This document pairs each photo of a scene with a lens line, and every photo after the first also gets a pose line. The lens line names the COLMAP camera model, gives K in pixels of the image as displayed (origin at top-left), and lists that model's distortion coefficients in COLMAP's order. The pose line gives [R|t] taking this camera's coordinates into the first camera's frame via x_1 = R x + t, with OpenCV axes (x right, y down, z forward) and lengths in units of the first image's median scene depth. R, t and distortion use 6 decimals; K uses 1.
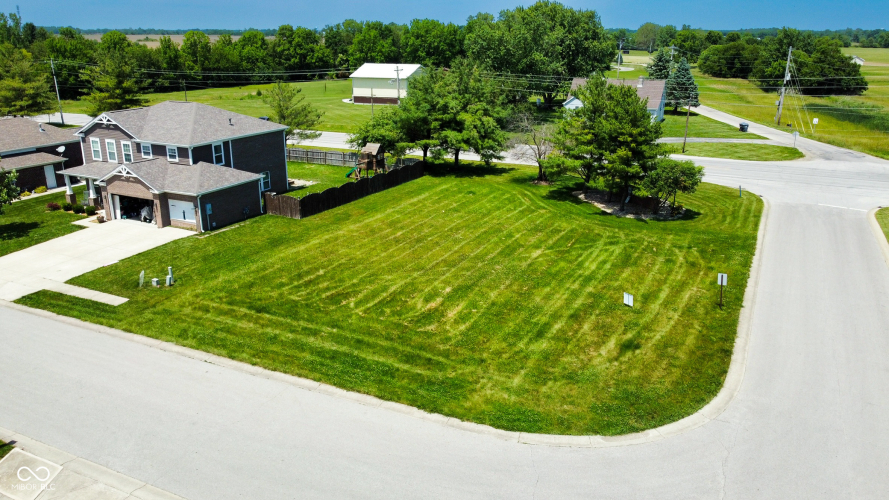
lens RADIAL K [[666.6, 0, 444.5], [0, 666.6, 250.0], [0, 0, 1]] dist [-0.007192, -0.002857]
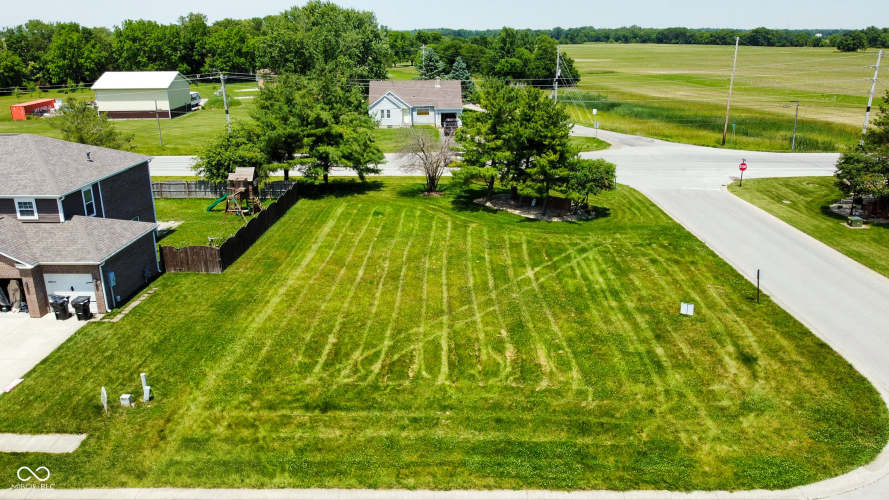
lens RADIAL K [[666.6, 0, 444.5], [0, 666.6, 250.0], [0, 0, 1]] dist [-0.007192, -0.002857]
pose [[0.905984, -0.136033, 0.400860, -0.307169], [0.136535, 0.990255, 0.027464, -0.062455], [-0.400689, 0.029849, 0.915728, 0.182437]]
